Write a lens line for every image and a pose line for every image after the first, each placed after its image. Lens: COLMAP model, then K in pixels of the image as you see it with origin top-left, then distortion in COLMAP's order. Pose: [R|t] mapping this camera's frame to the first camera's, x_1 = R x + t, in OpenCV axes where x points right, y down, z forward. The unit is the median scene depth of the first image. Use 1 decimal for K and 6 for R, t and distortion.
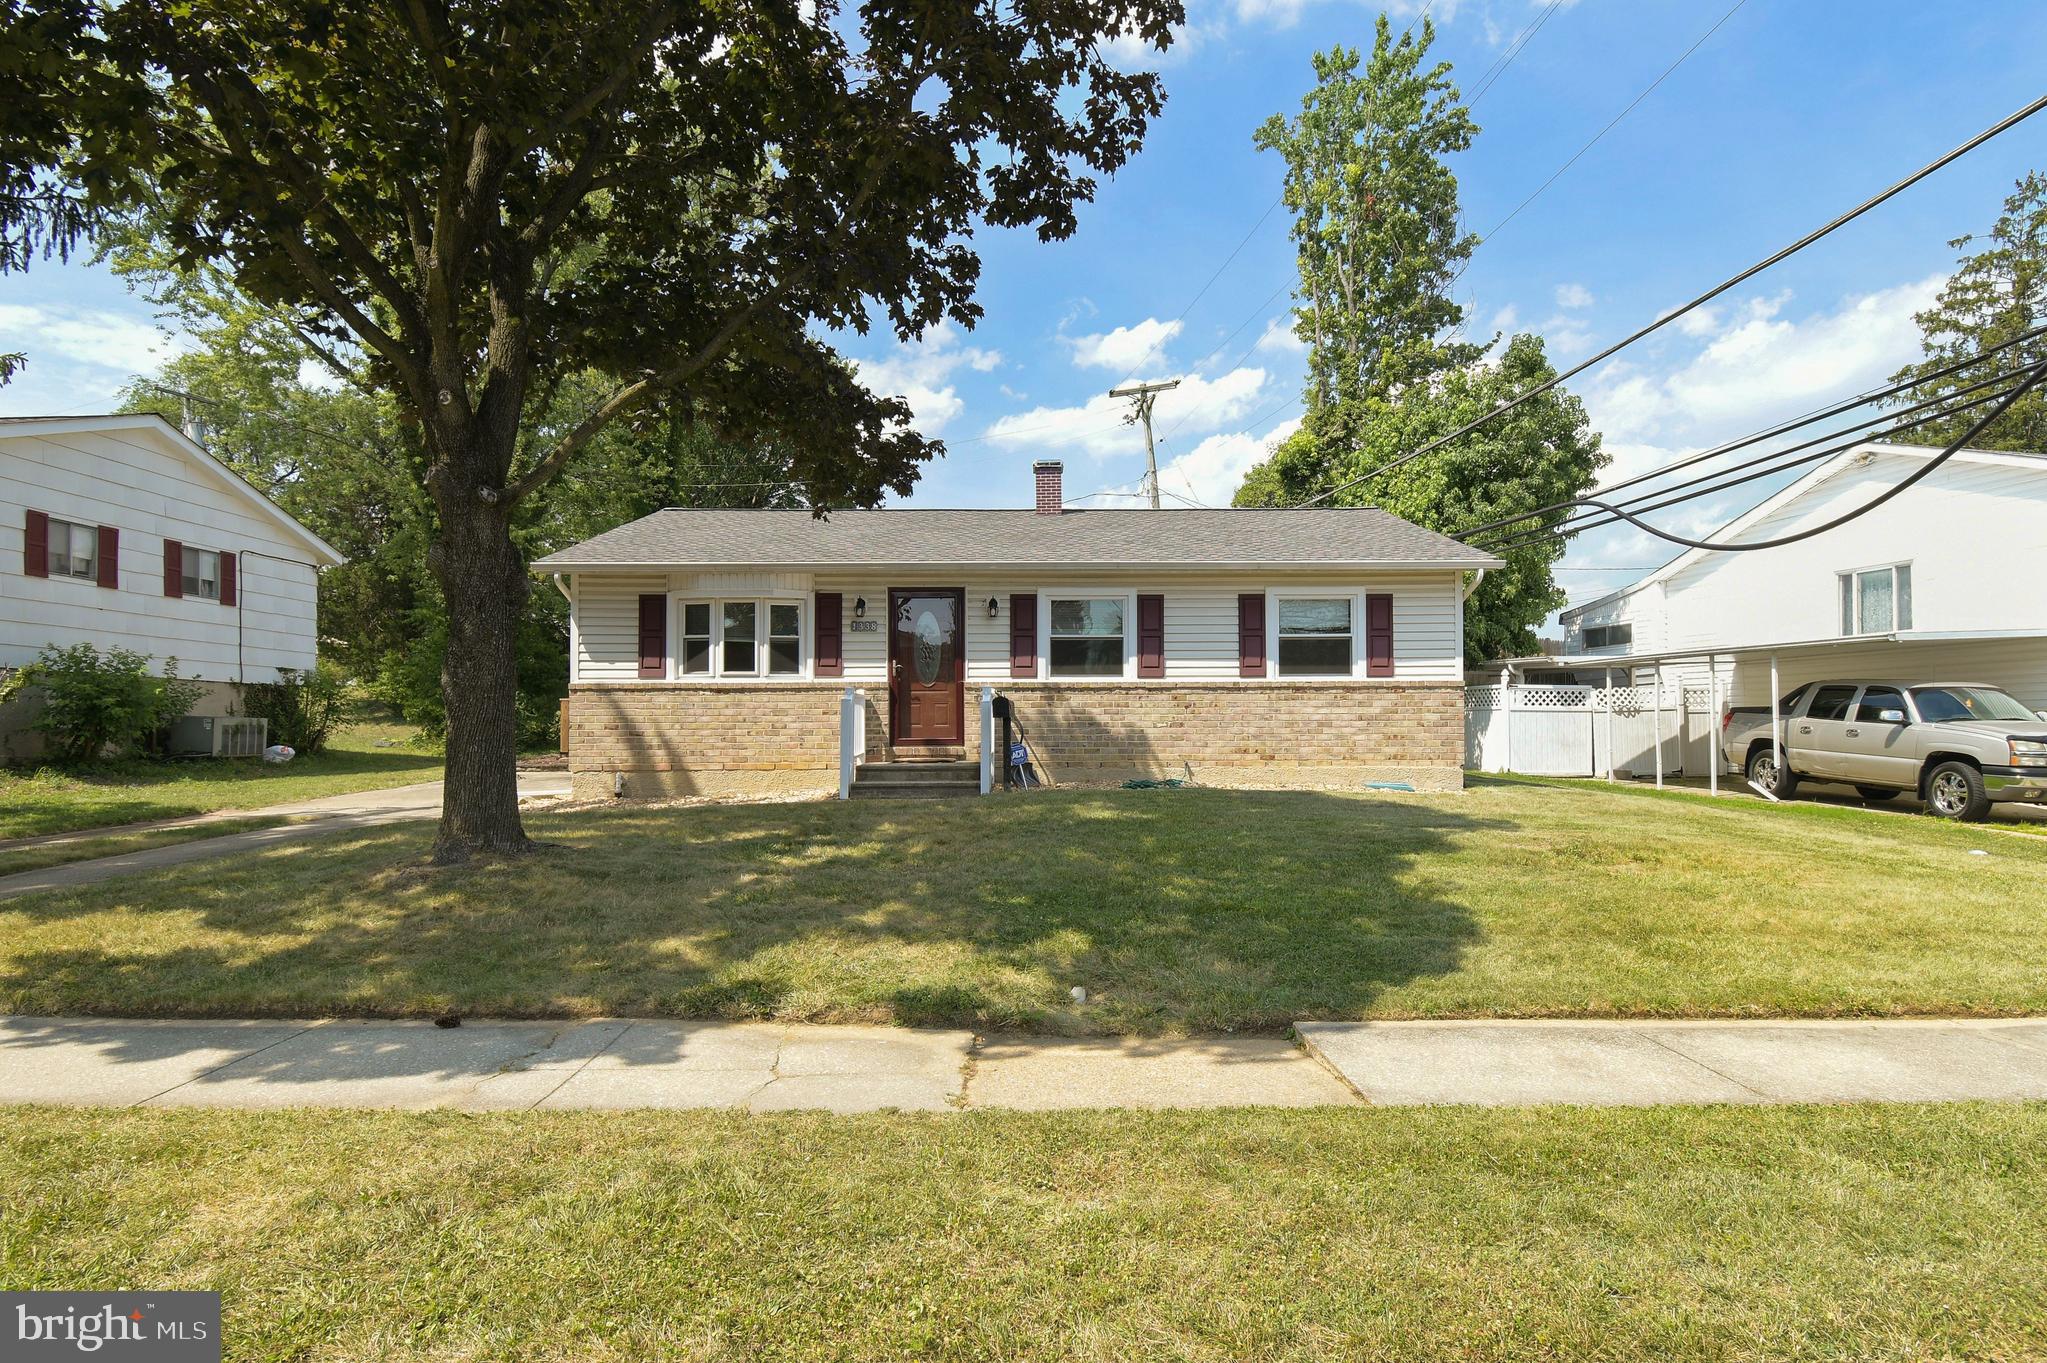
lens RADIAL K [[1050.6, 0, 1031.9], [0, 1050.6, 642.3], [0, 0, 1]] dist [0.011650, -0.000047]
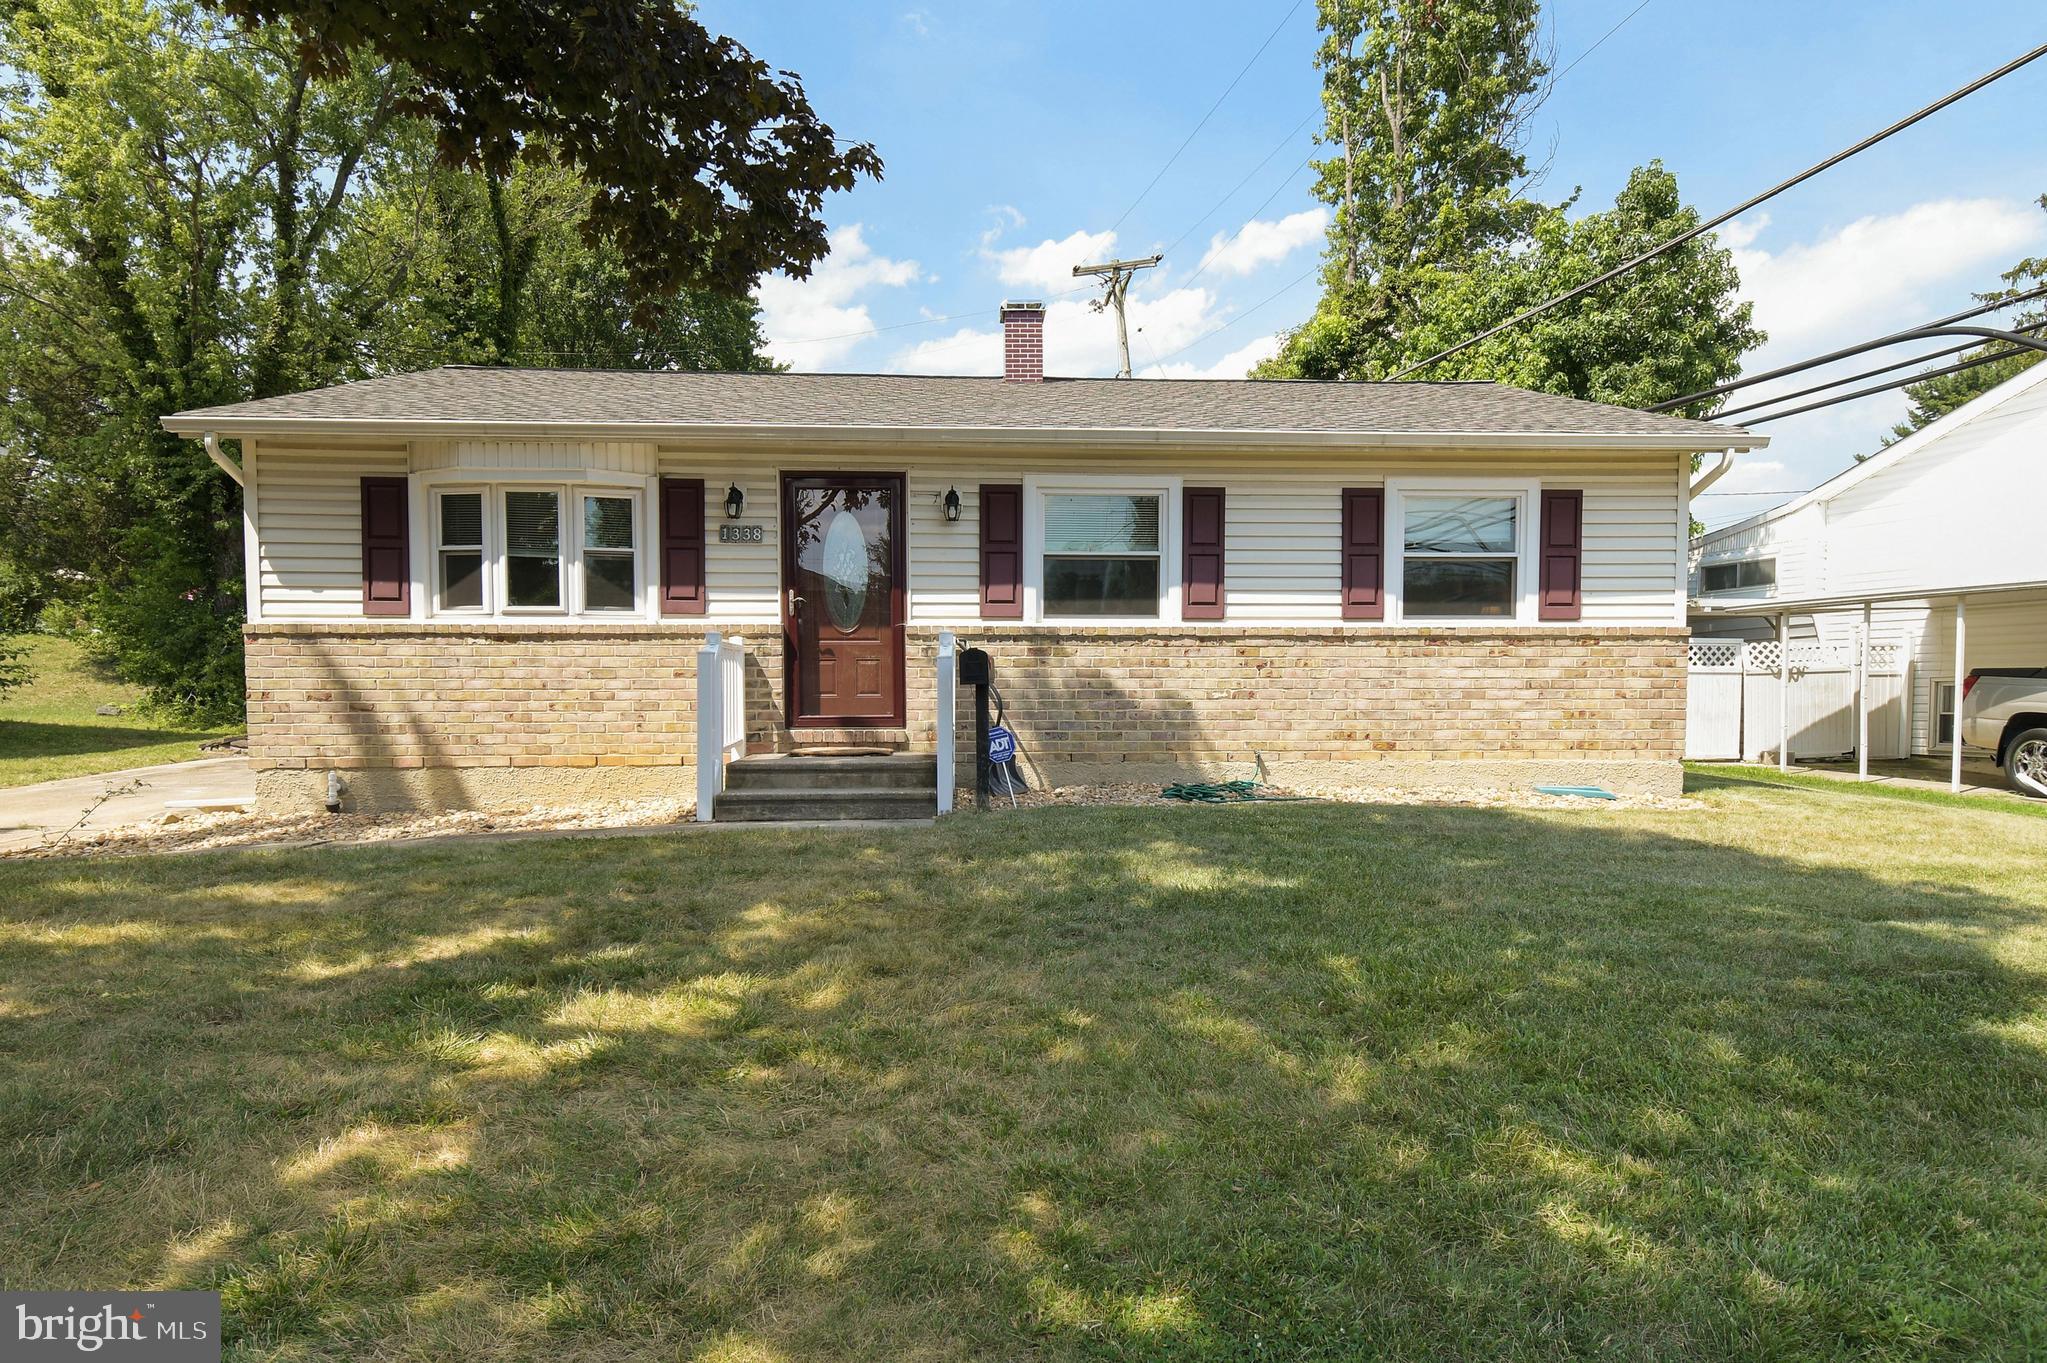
lens RADIAL K [[1111.2, 0, 1023.5], [0, 1111.2, 681.5], [0, 0, 1]] dist [0.000582, -0.000260]
pose [[0.998149, 0.002425, 0.060773, -0.034692], [-0.007132, 0.996978, 0.077351, 0.019494], [-0.060401, -0.077642, 0.995150, 0.340232]]
